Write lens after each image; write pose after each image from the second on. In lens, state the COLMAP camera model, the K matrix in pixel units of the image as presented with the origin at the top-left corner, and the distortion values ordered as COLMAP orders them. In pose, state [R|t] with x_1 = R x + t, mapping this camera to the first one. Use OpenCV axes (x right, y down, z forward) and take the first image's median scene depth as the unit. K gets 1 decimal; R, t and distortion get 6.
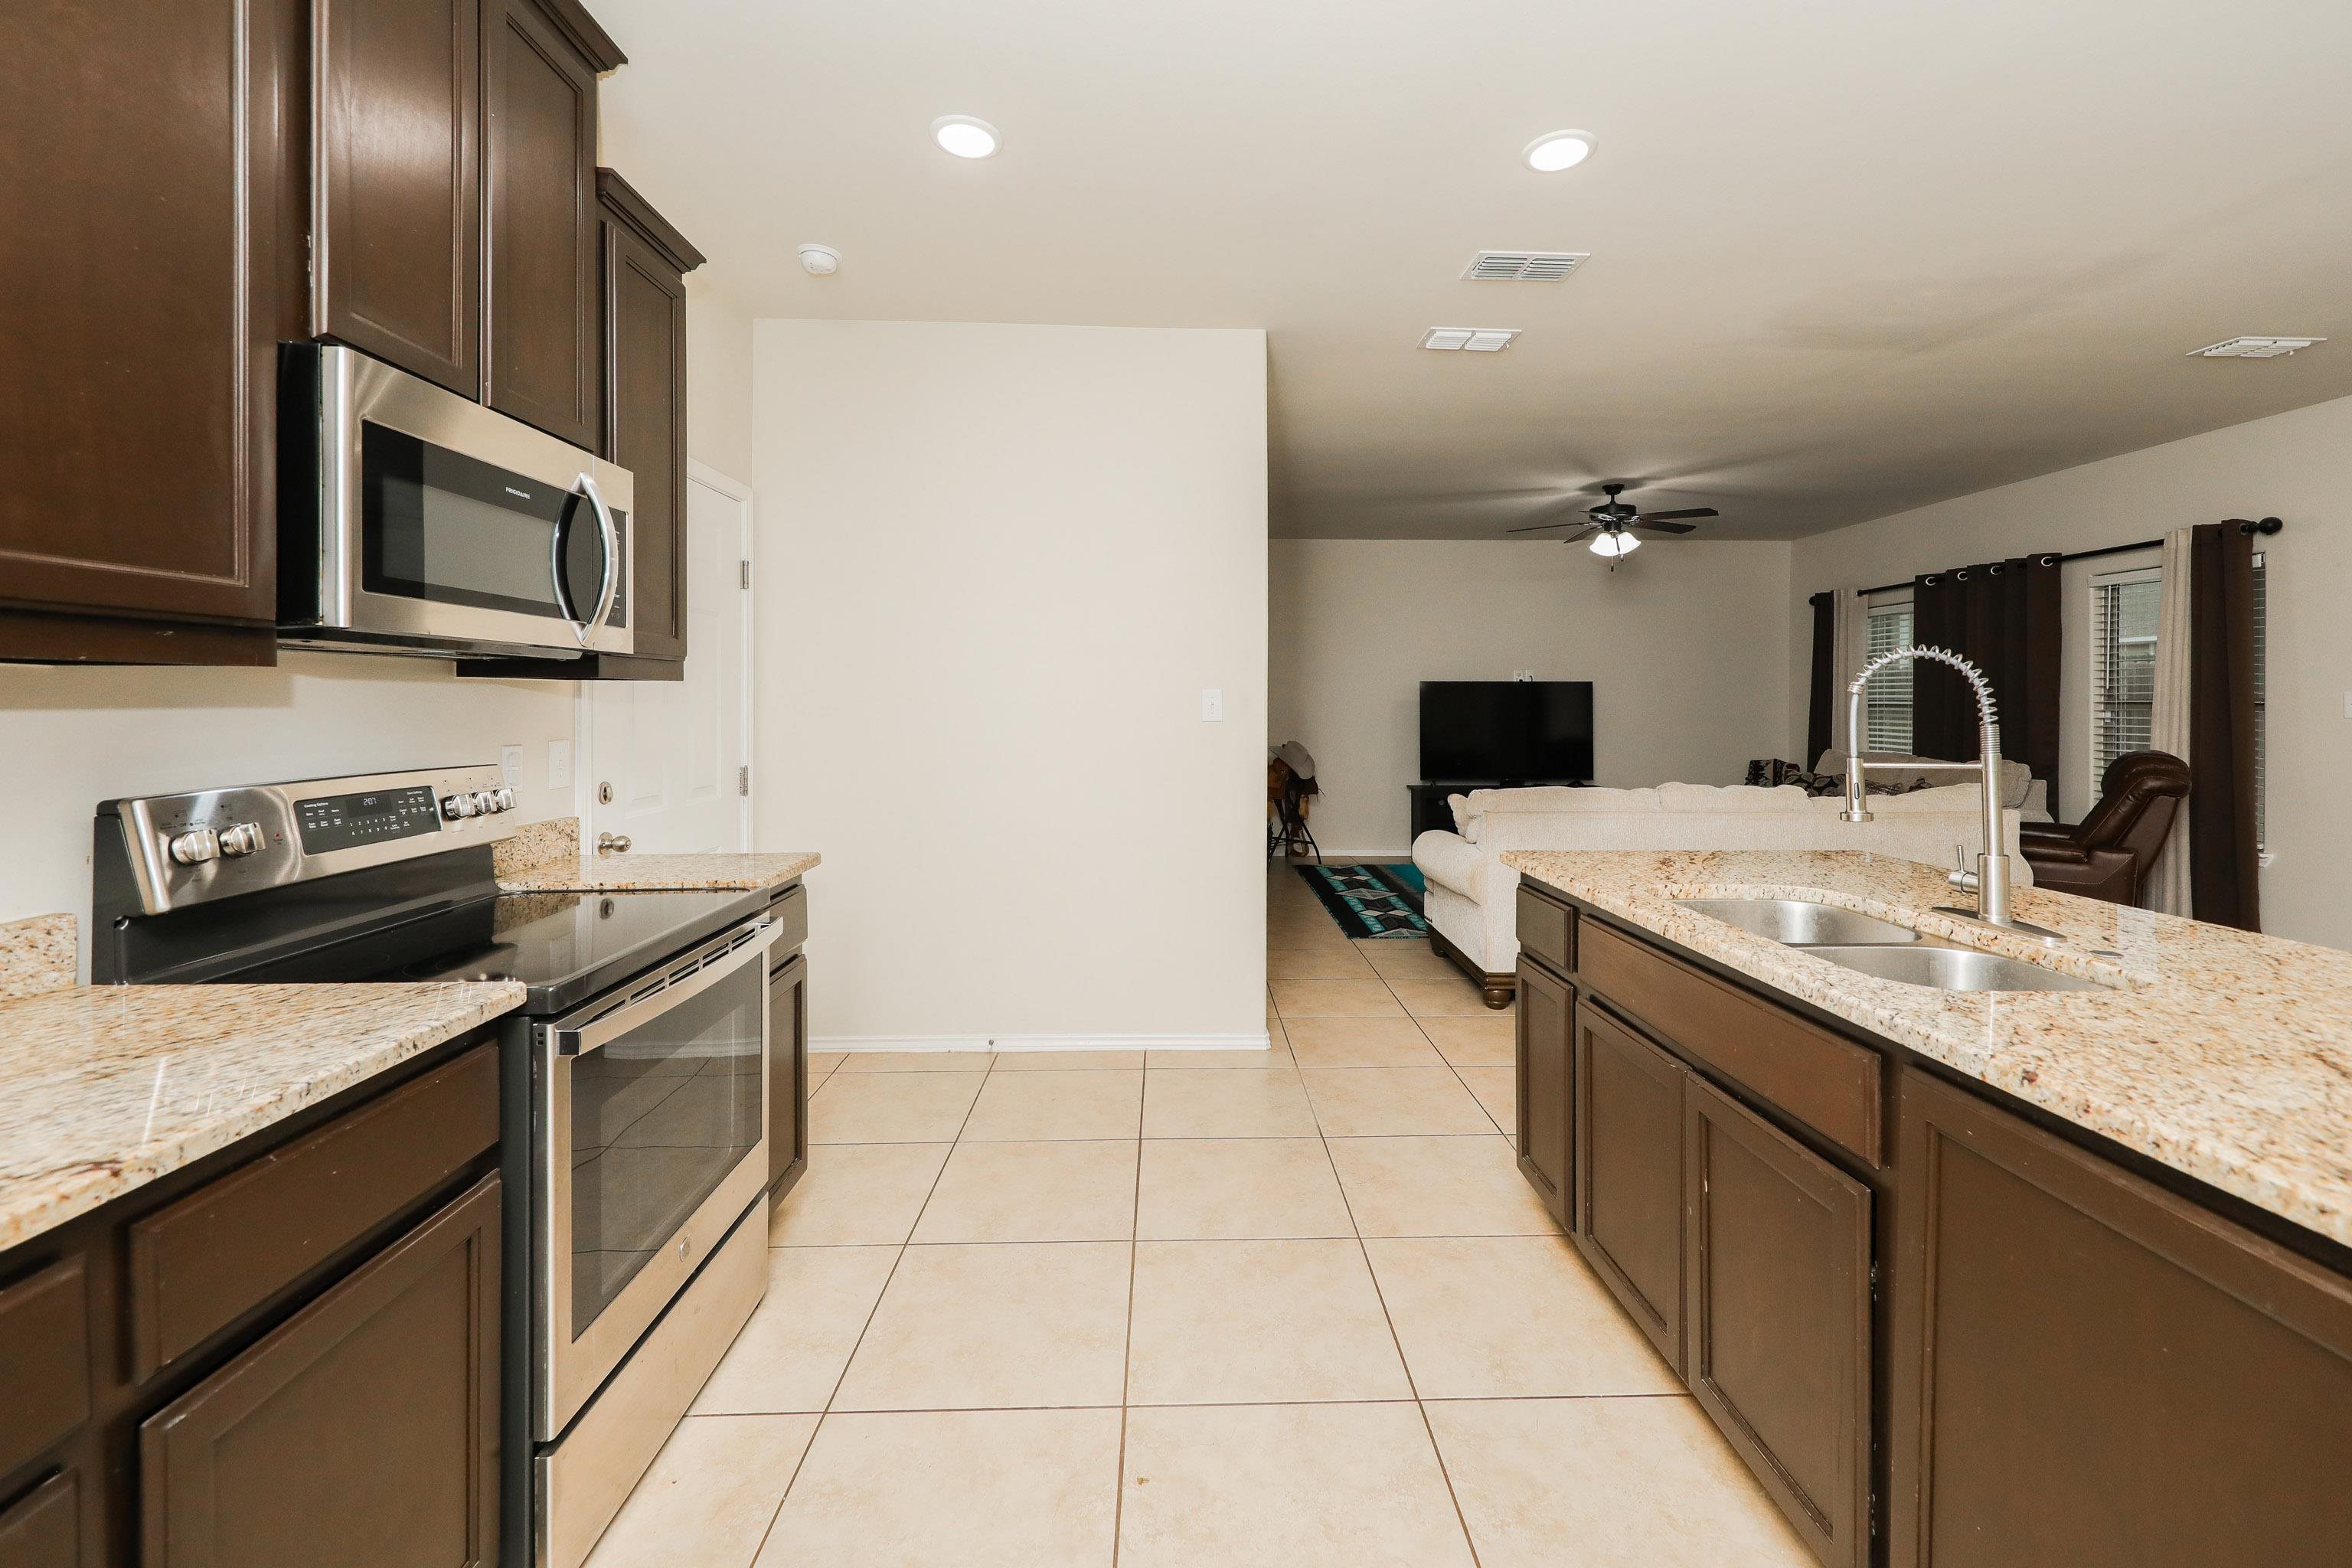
lens RADIAL K [[962.7, 0, 1185.8], [0, 962.7, 701.9], [0, 0, 1]] dist [0.001988, -0.000279]
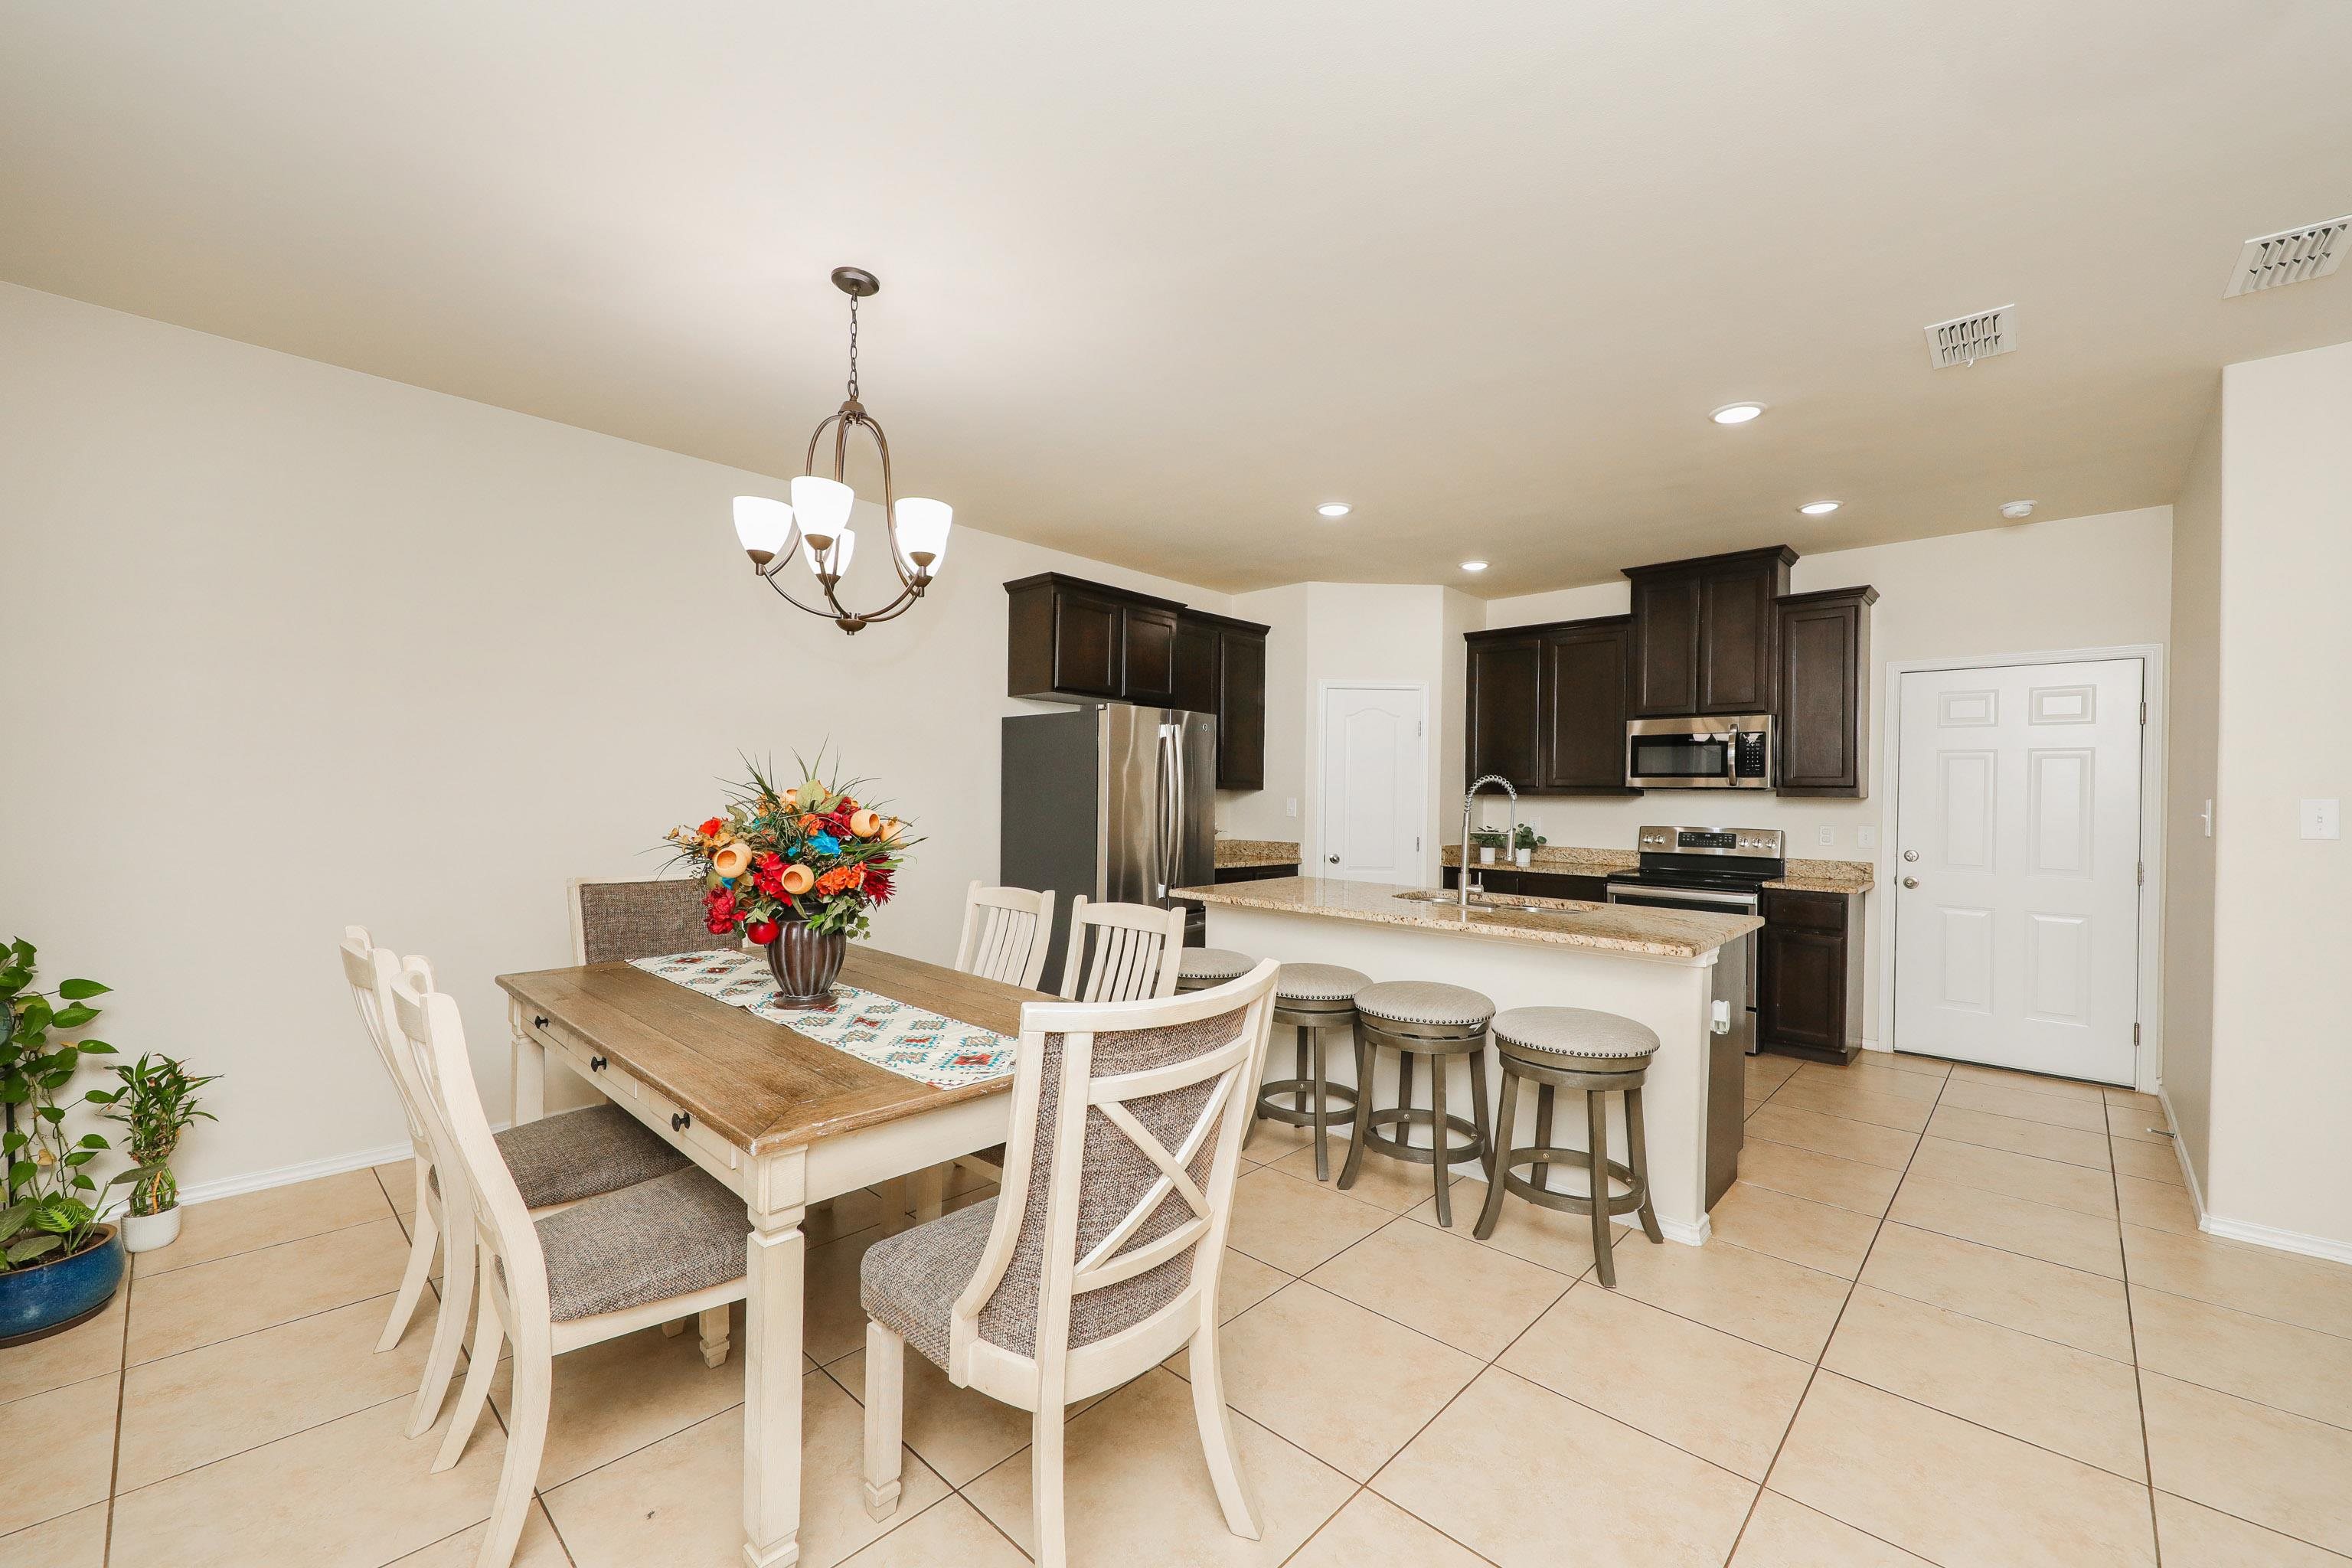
lens RADIAL K [[929.6, 0, 1167.7], [0, 929.6, 802.6], [0, 0, 1]] dist [0.002316, -0.004641]
pose [[-0.711347, -0.006491, -0.702811, 0.759218], [-0.016158, 0.999844, 0.007120, -0.000852], [0.702655, 0.016421, -0.711341, 0.549848]]
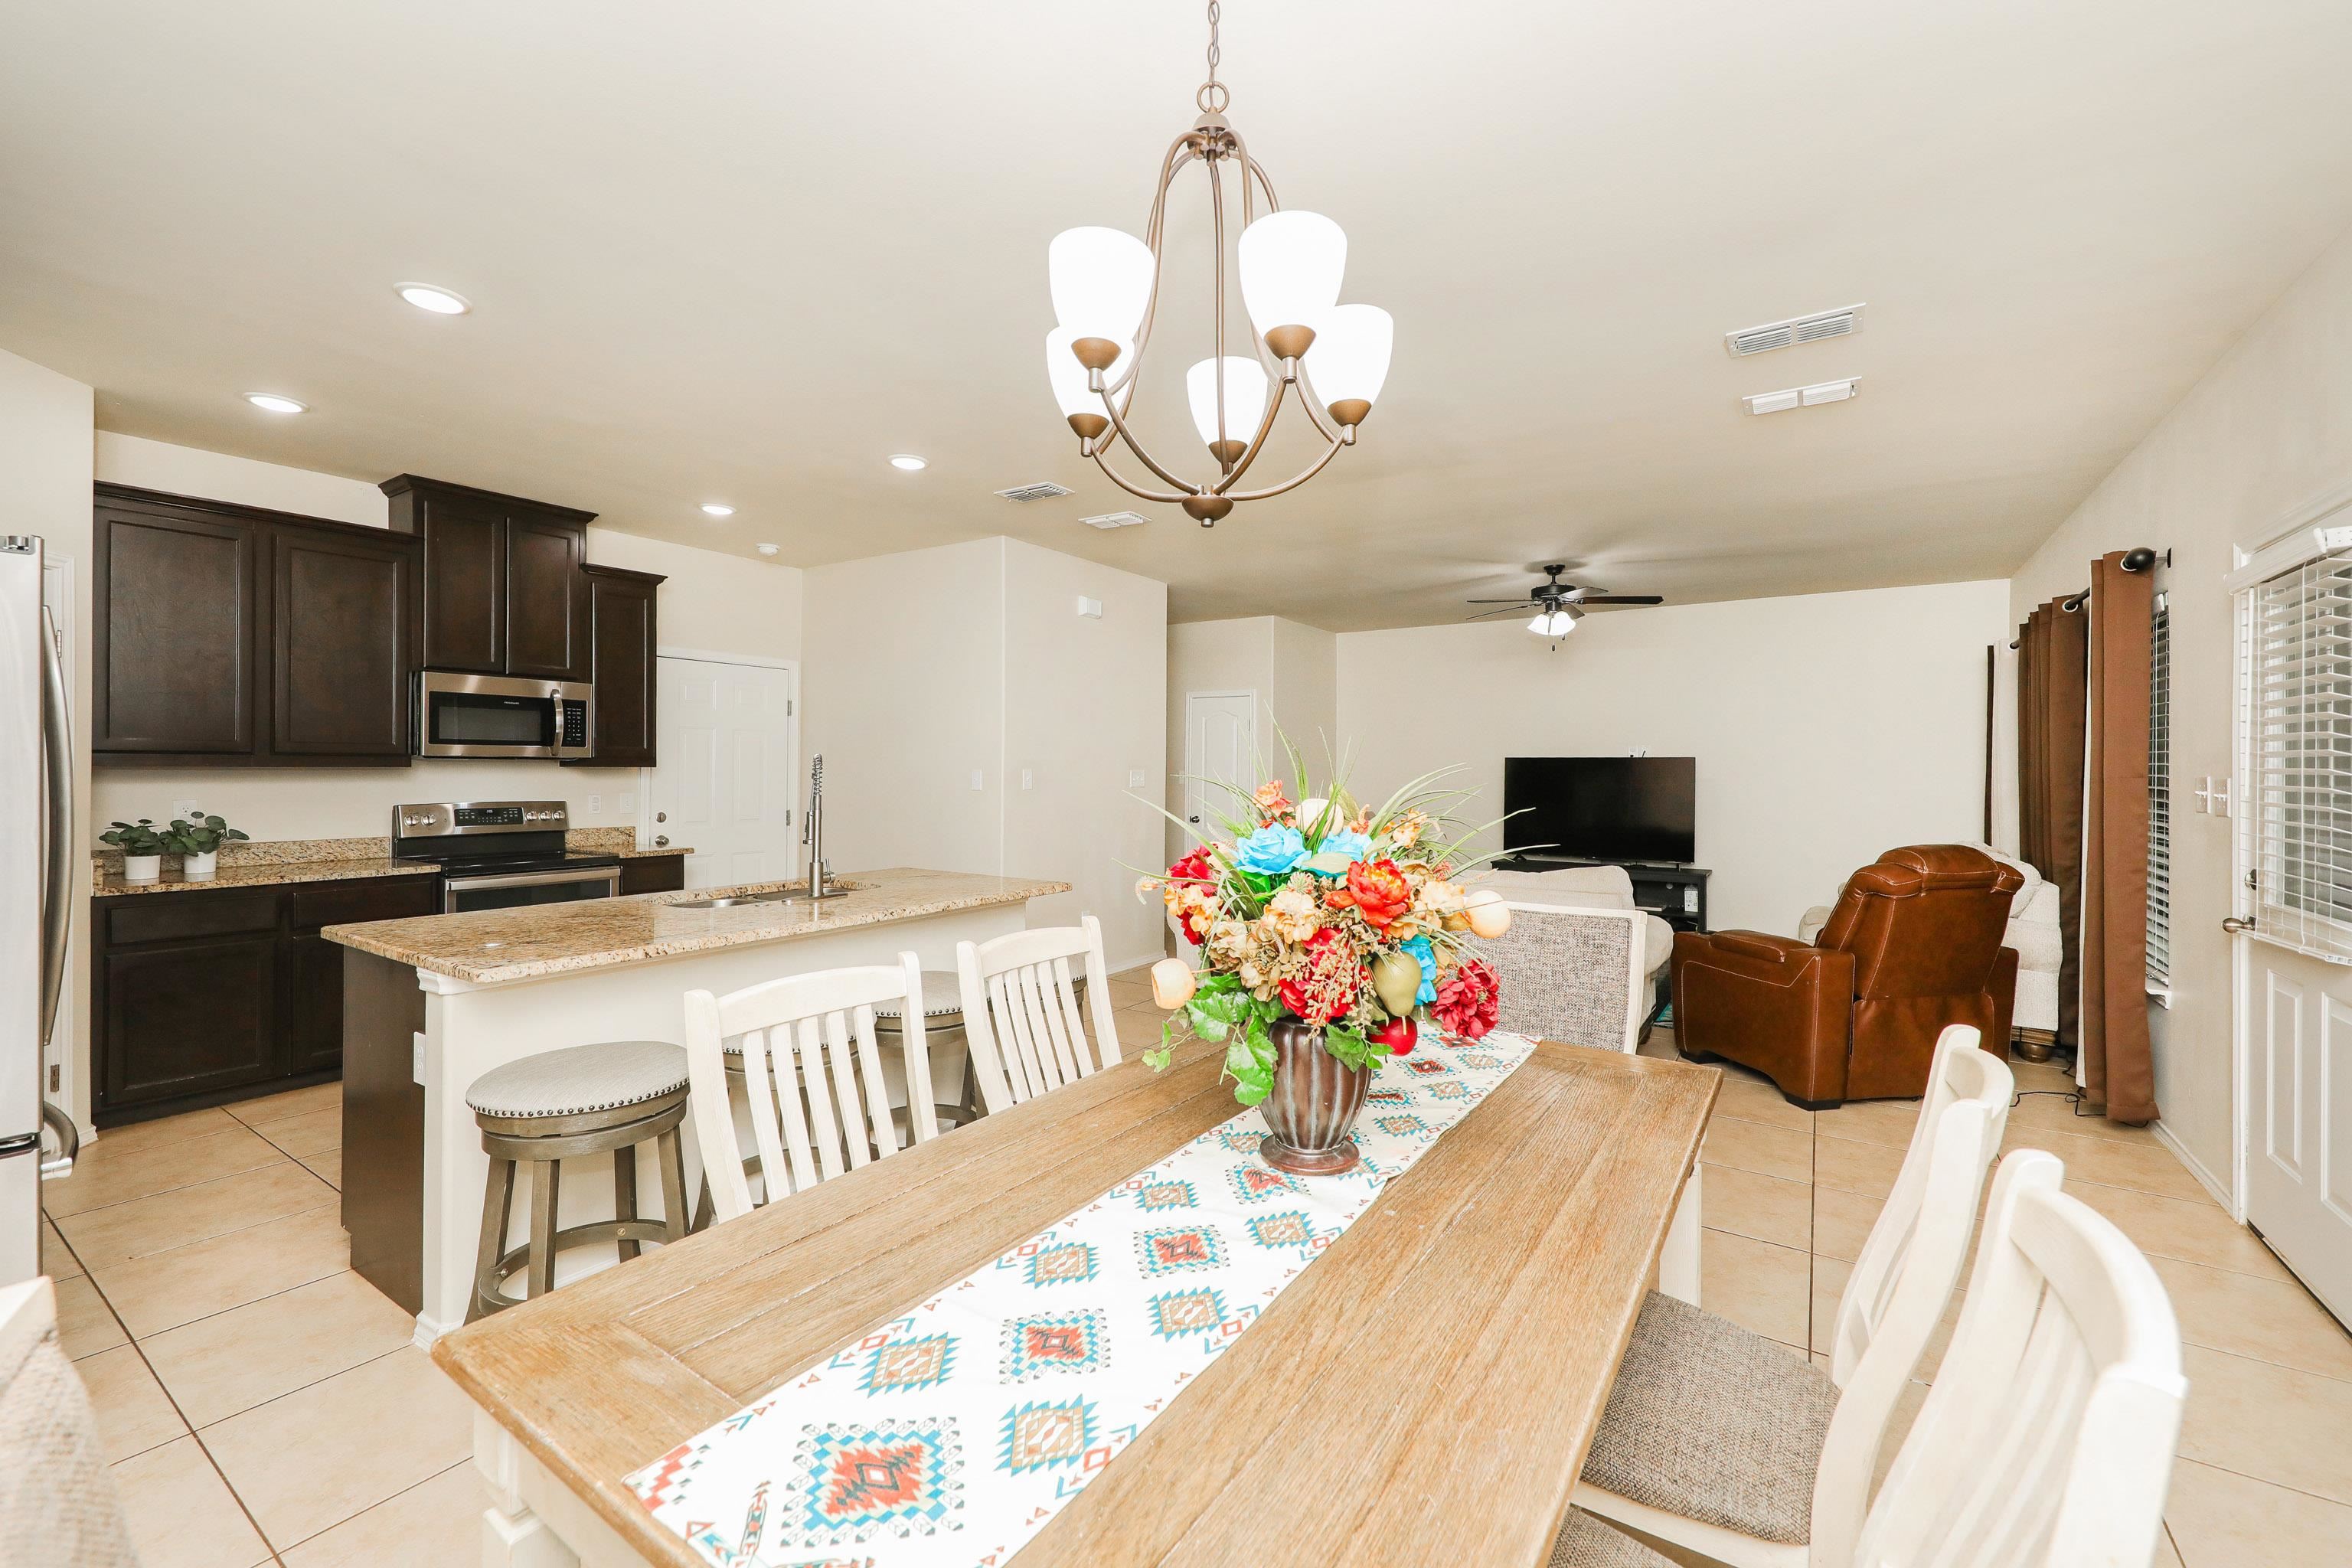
lens RADIAL K [[945.4, 0, 1180.3], [0, 945.4, 777.2], [0, 0, 1]] dist [0.006176, -0.000340]
pose [[0.821631, 0.007938, -0.569965, 0.695442], [-0.004391, 0.999962, 0.007597, -0.008349], [0.570003, -0.003740, 0.821634, -0.043986]]
